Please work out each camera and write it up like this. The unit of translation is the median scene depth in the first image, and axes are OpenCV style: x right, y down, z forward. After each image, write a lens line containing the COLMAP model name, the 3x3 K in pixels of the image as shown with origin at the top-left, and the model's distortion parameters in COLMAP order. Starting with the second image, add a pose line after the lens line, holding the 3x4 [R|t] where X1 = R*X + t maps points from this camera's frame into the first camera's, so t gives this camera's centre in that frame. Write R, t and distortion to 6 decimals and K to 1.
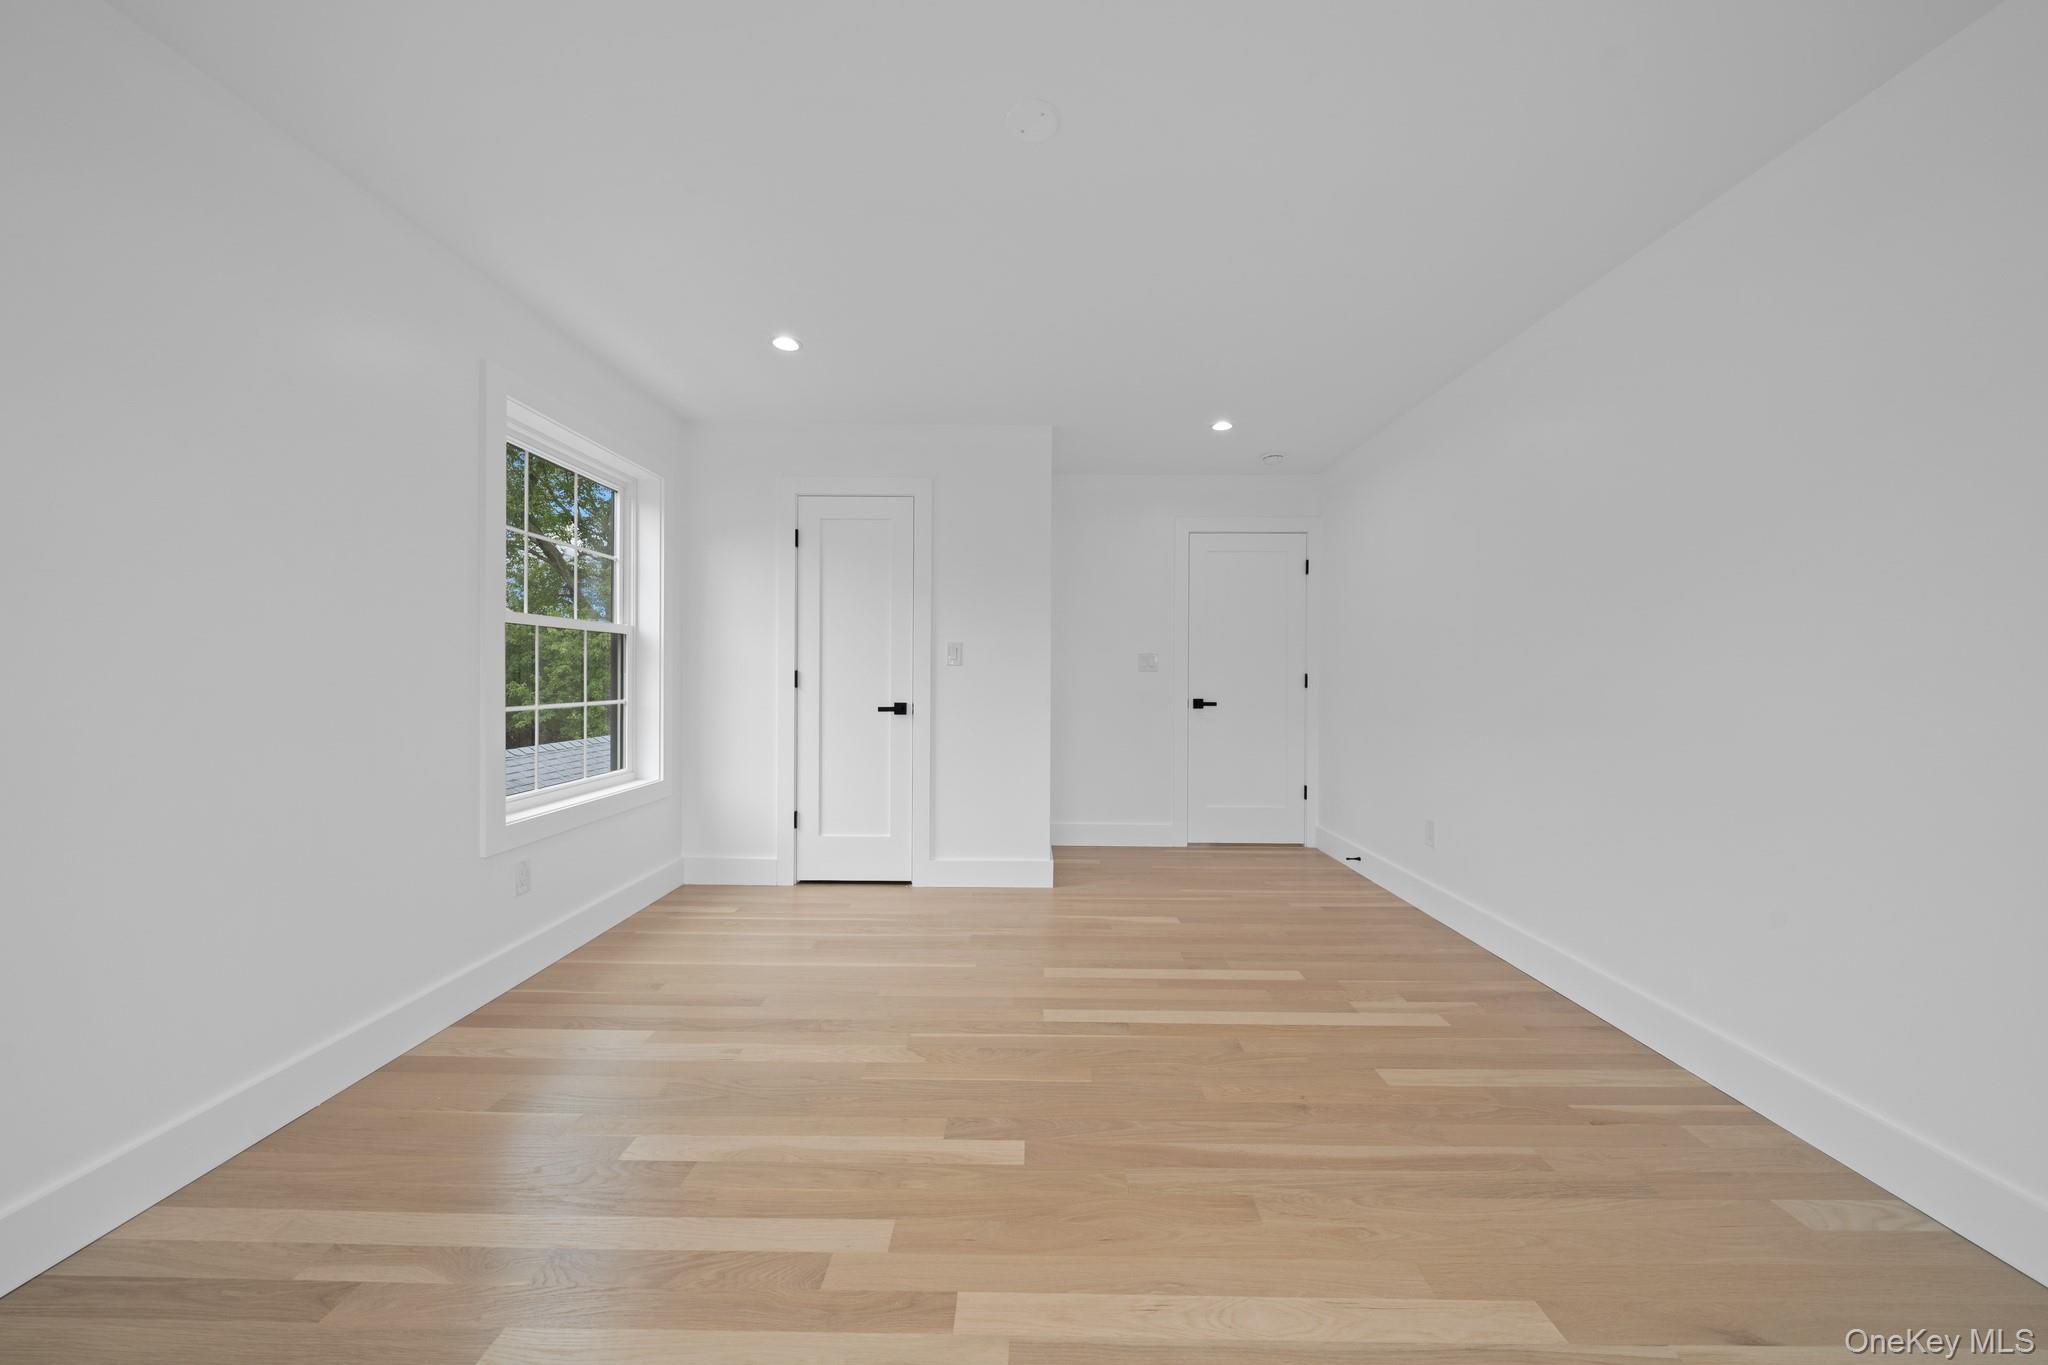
lens RADIAL K [[698.1, 0, 1035.5], [0, 698.1, 663.7], [0, 0, 1]] dist [-0.001991, -0.000530]
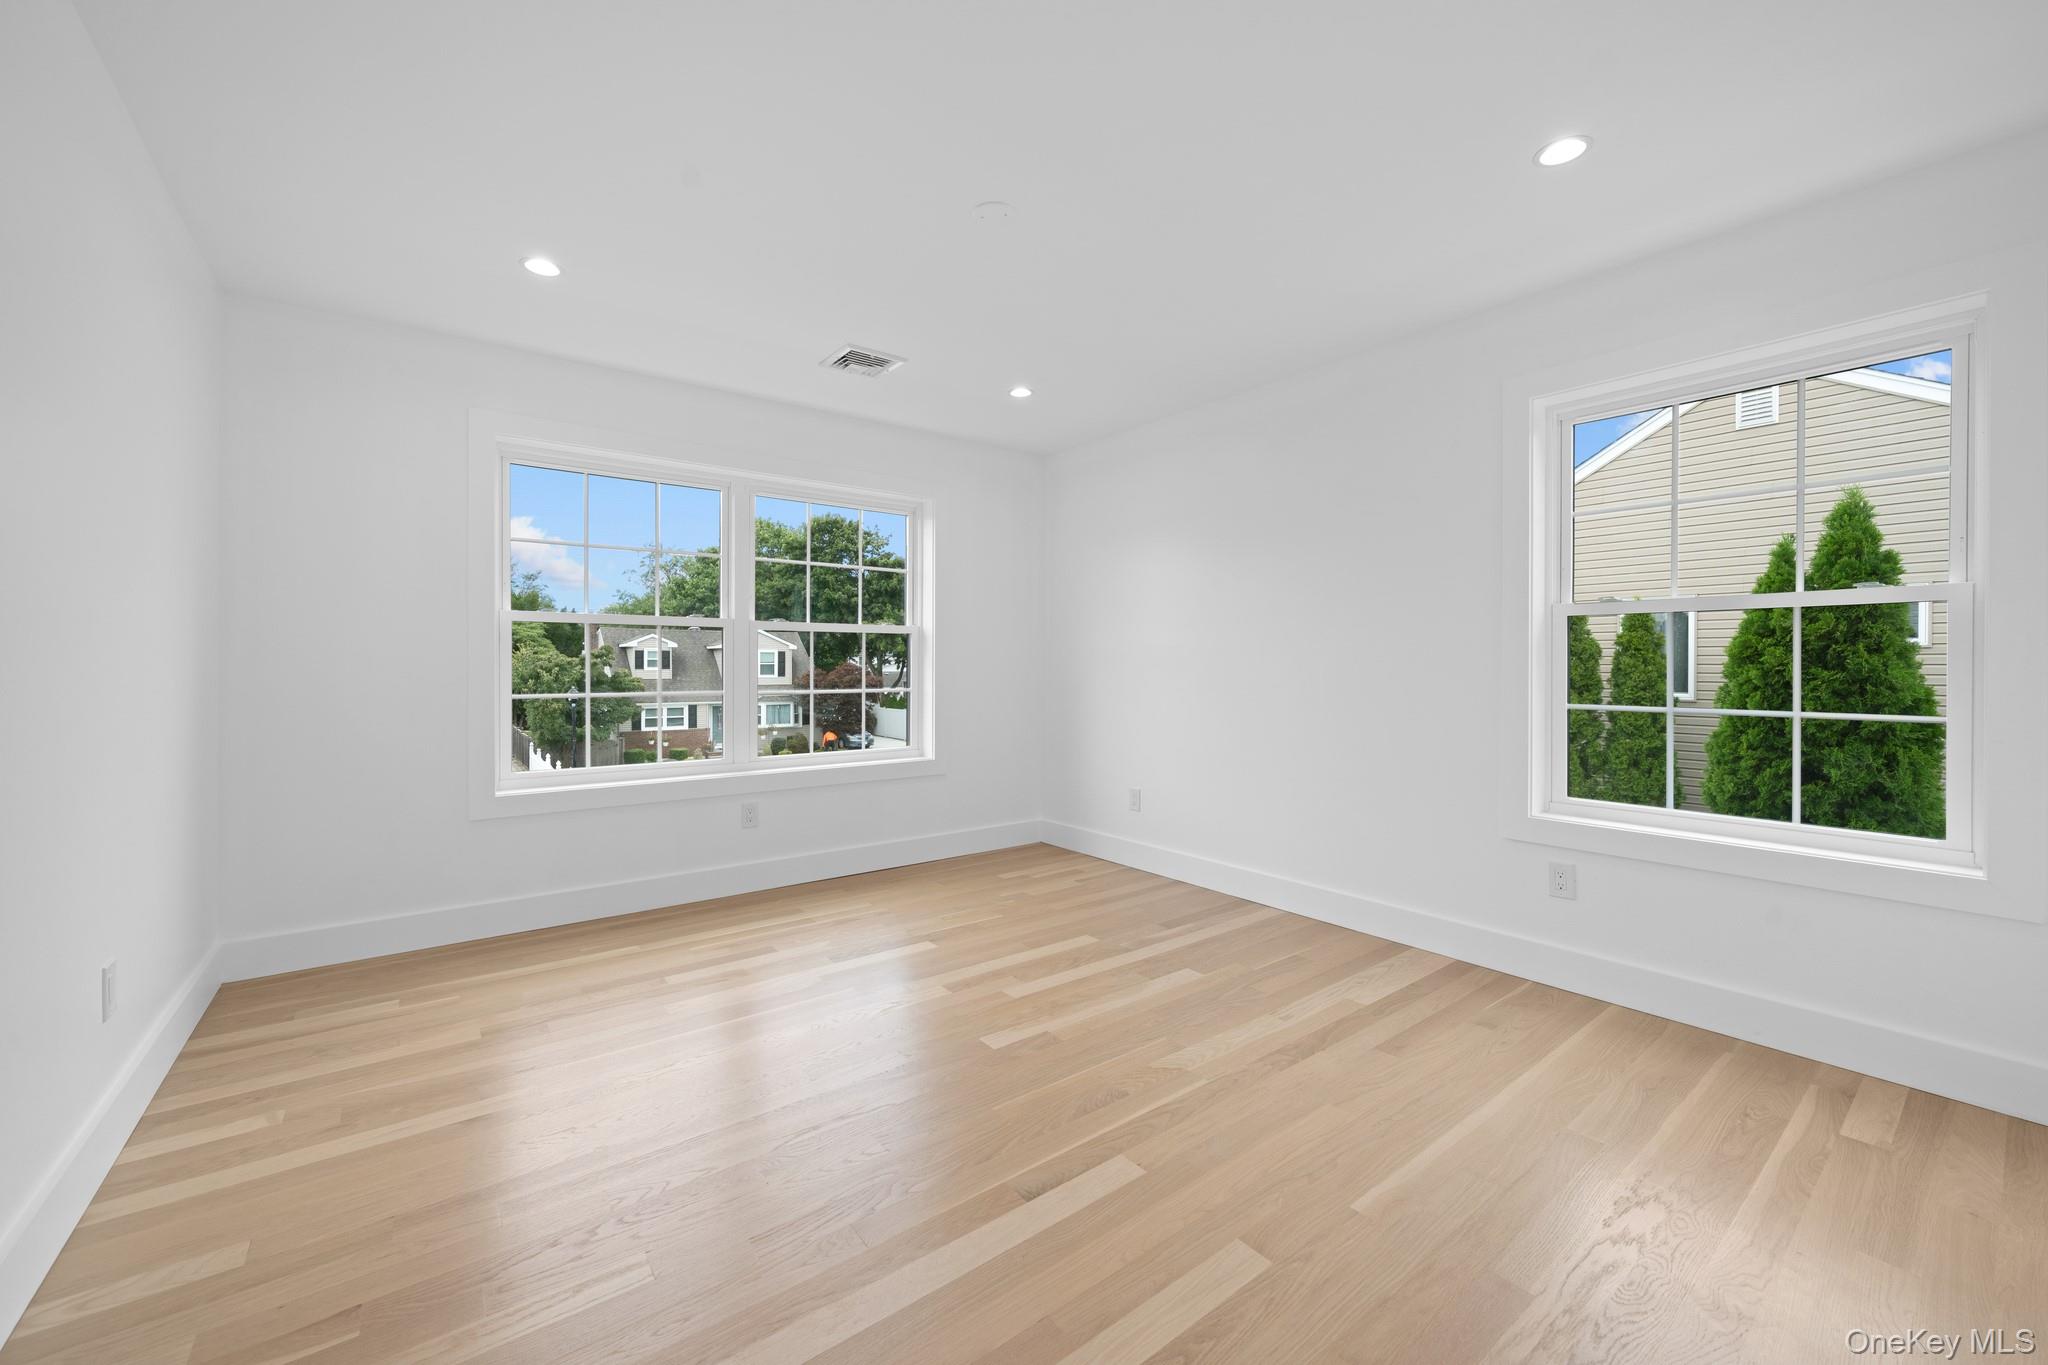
lens RADIAL K [[777.0, 0, 1032.9], [0, 777.0, 680.8], [0, 0, 1]] dist [-0.001328, -0.000055]
pose [[-0.780043, 0.007870, -0.625676, 0.612069], [-0.000382, 0.999915, 0.013053, 0.013655], [0.625726, 0.010421, -0.779974, 1.645025]]
